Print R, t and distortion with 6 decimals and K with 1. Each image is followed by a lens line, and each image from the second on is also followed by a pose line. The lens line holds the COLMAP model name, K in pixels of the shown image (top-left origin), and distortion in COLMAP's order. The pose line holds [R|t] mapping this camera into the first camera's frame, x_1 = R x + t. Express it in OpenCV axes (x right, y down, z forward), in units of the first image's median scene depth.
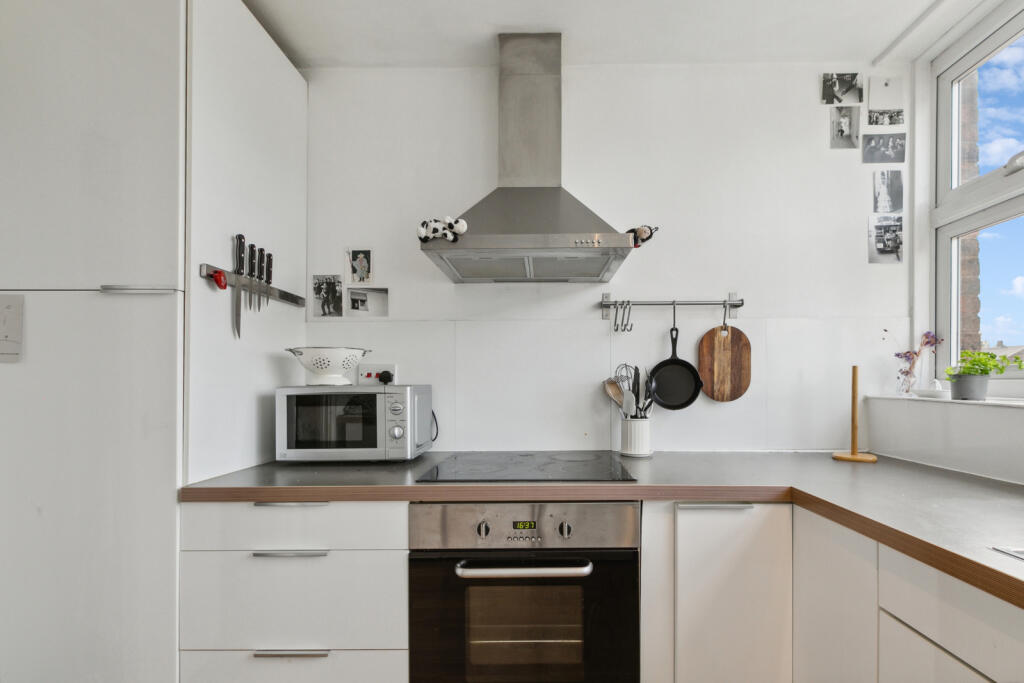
lens RADIAL K [[477.7, 0, 537.9], [0, 477.7, 380.0], [0, 0, 1]] dist [0.000900, -0.000263]
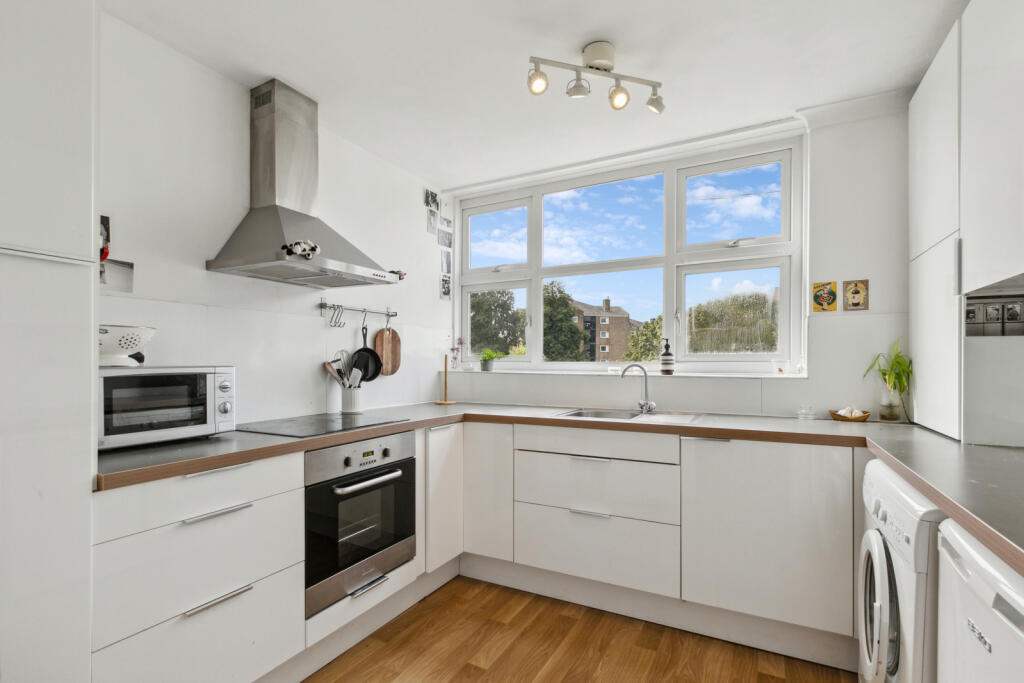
lens RADIAL K [[473.8, 0, 511.2], [0, 473.8, 364.8], [0, 0, 1]] dist [0.000159, 0.000079]
pose [[0.464233, -0.002458, 0.885710, -0.810724], [-0.001973, 0.999991, 0.003810, 0.002652], [-0.885711, -0.003516, 0.464224, -0.095041]]
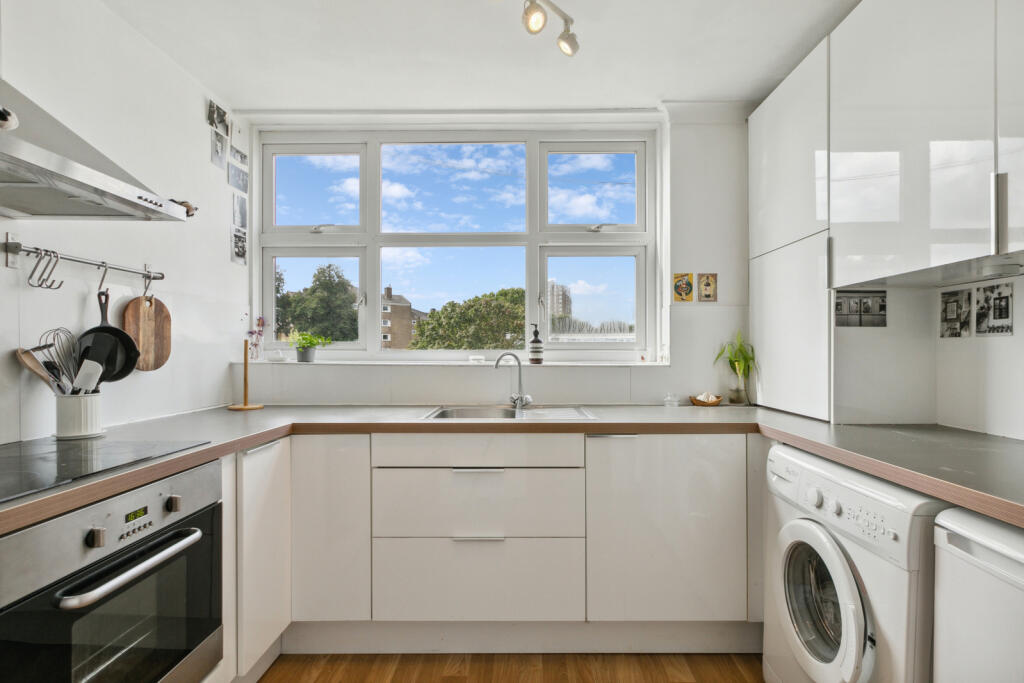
lens RADIAL K [[466.5, 0, 519.8], [0, 466.5, 354.6], [0, 0, 1]] dist [0.001002, -0.000139]
pose [[0.004434, -0.005457, 0.999975, -0.596542], [-0.000950, 0.999985, 0.005461, 0.004372], [-0.999990, -0.000974, 0.004429, 0.202042]]
